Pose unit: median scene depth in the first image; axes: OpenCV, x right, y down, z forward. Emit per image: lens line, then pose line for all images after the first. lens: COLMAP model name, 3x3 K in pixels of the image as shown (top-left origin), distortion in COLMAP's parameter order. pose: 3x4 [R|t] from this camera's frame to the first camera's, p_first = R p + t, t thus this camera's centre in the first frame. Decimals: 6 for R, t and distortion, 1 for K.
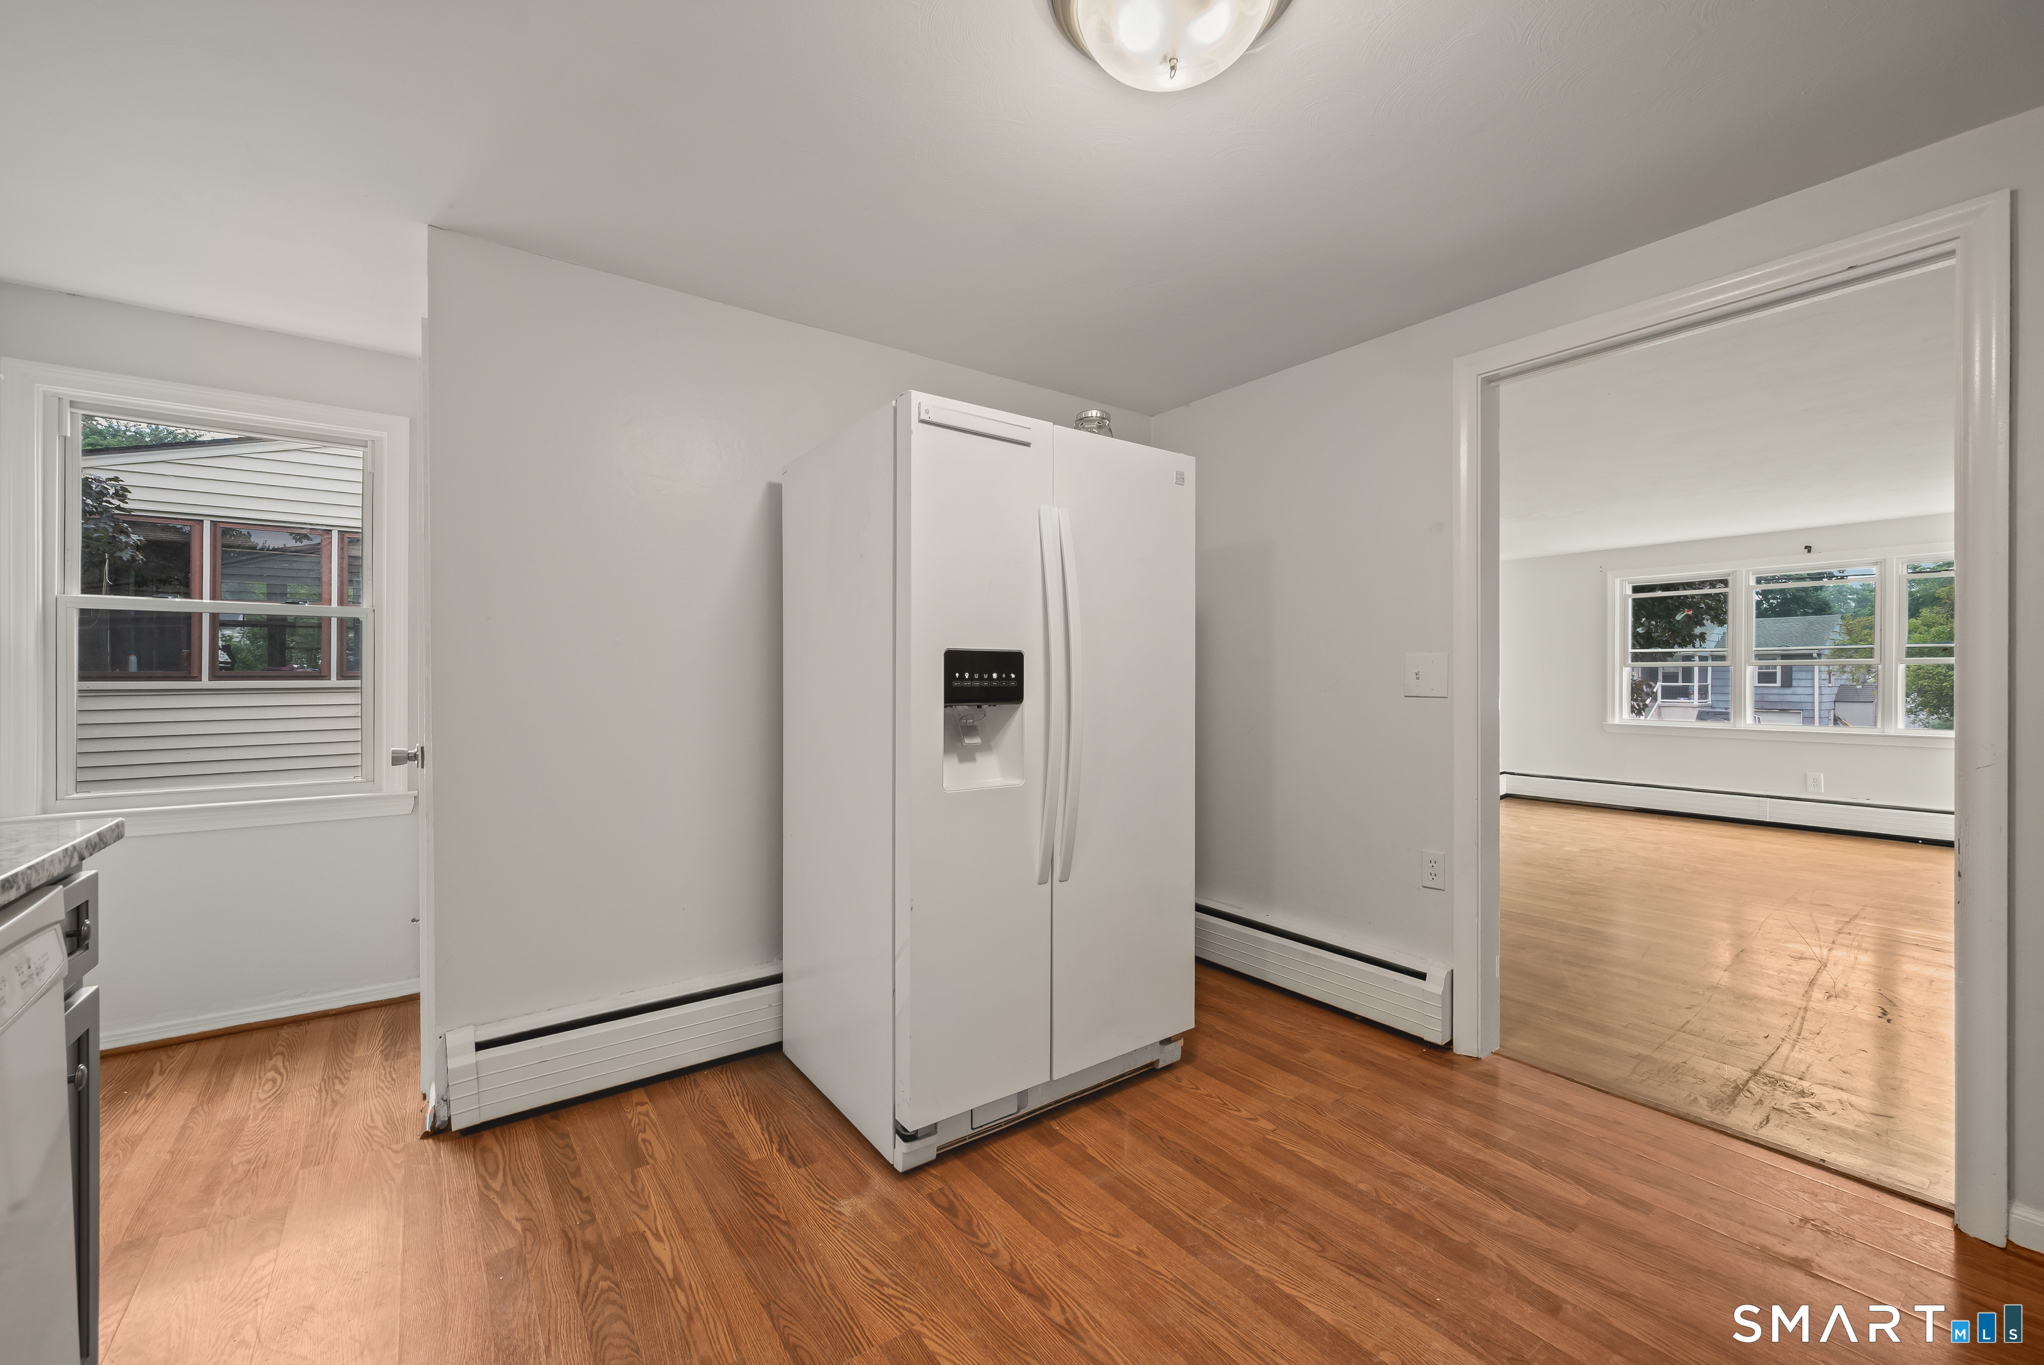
lens RADIAL K [[818.9, 0, 1070.9], [0, 818.9, 678.4], [0, 0, 1]] dist [0.000892, -0.000173]
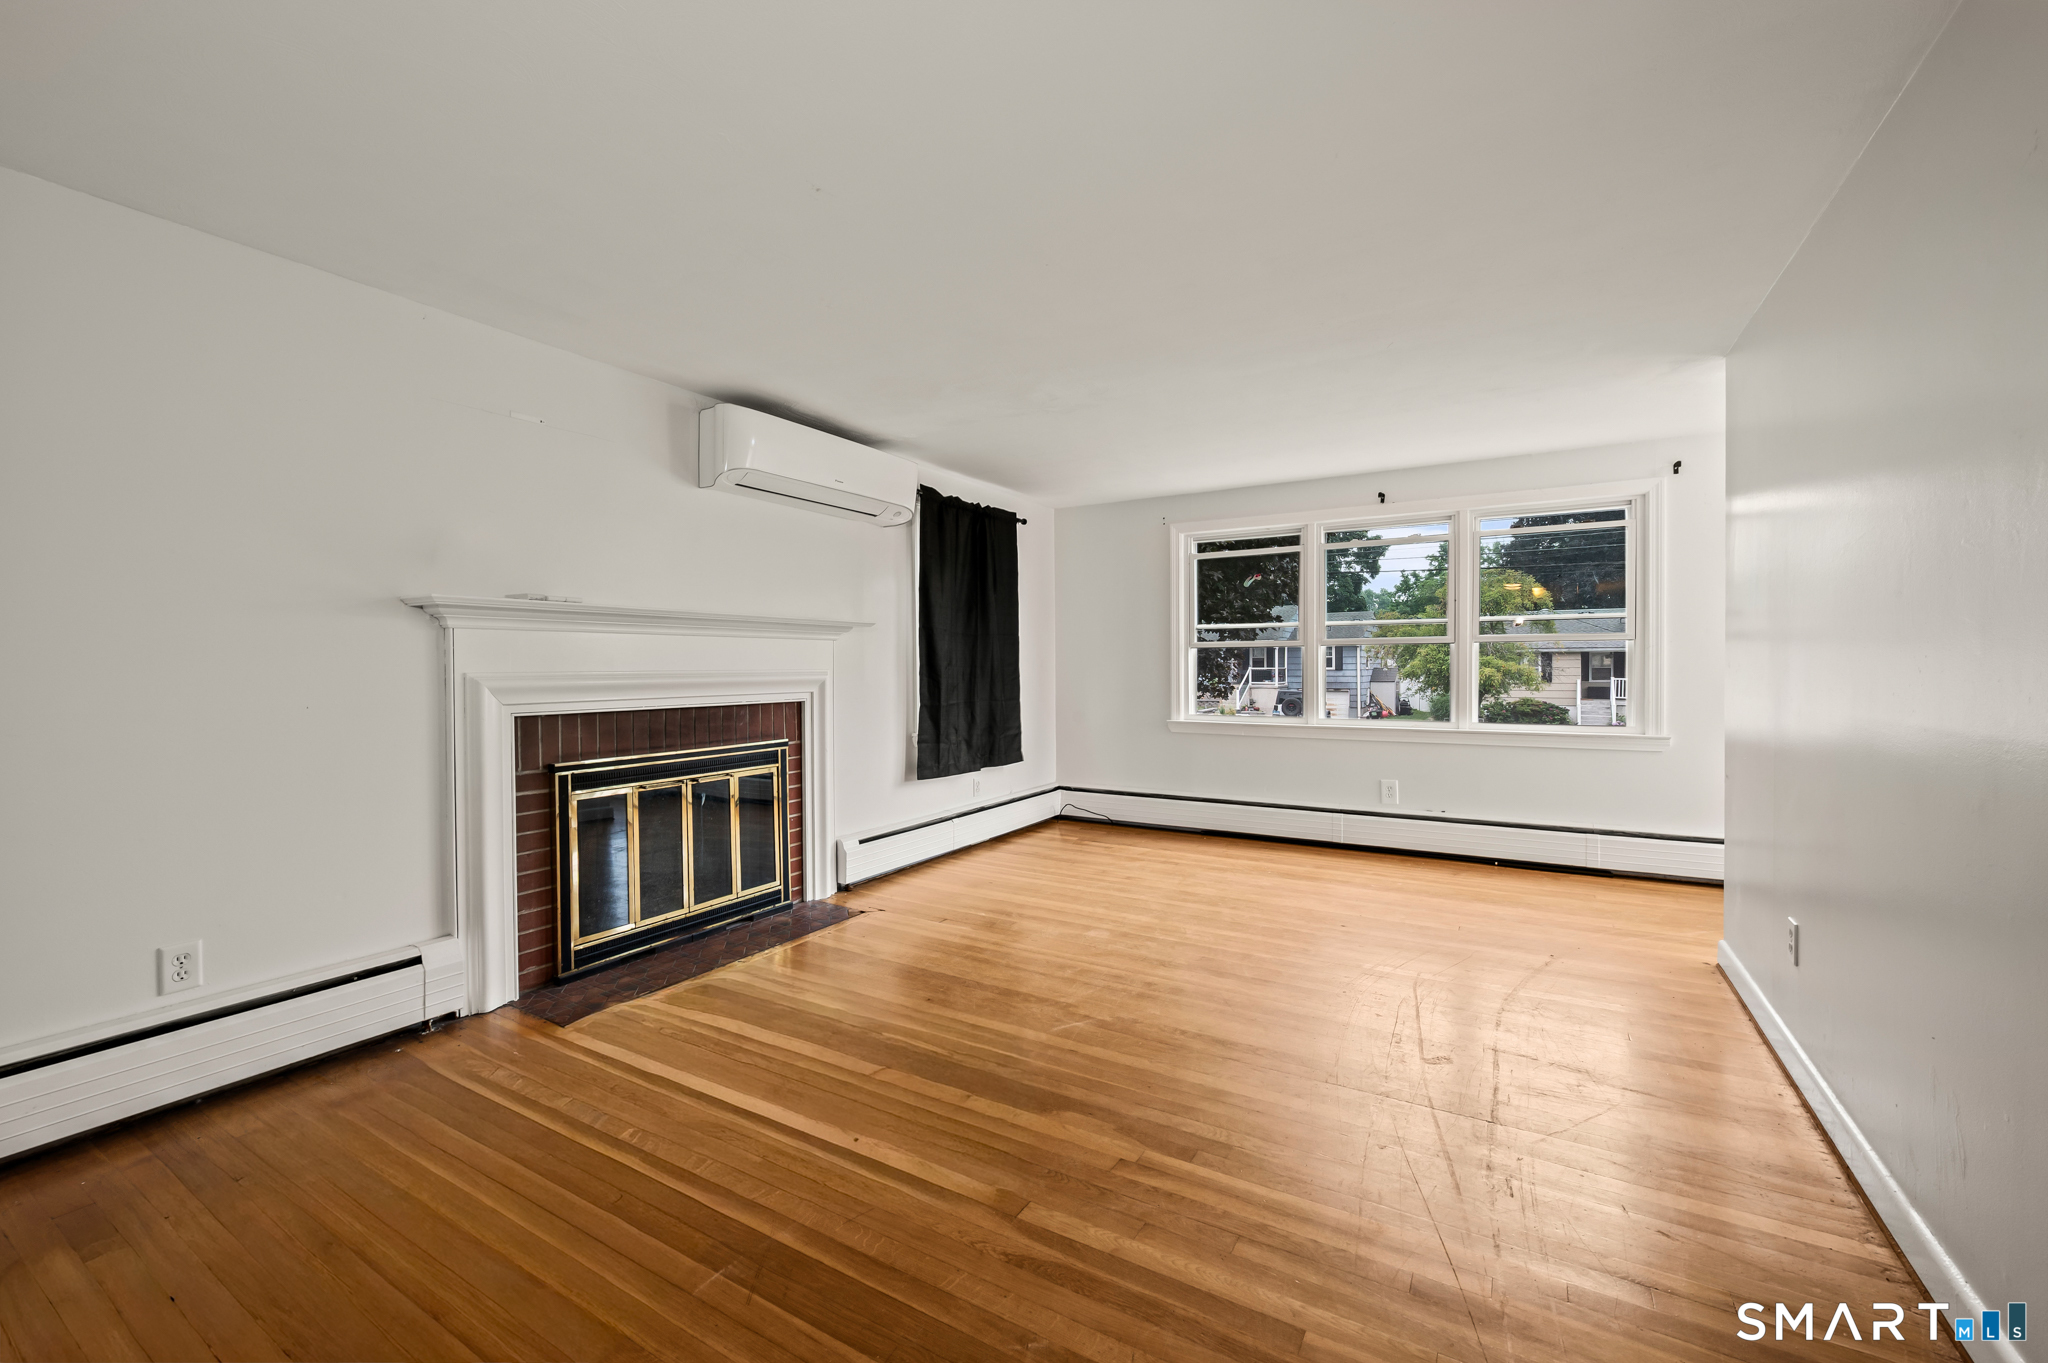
lens RADIAL K [[850.2, 0, 1023.4], [0, 850.2, 671.4], [0, 0, 1]] dist [0.001257, -0.000178]
pose [[0.935043, -0.009862, 0.354398, 0.249113], [0.007926, 0.999945, 0.006913, 0.001359], [-0.354447, -0.003655, 0.935069, 0.310949]]
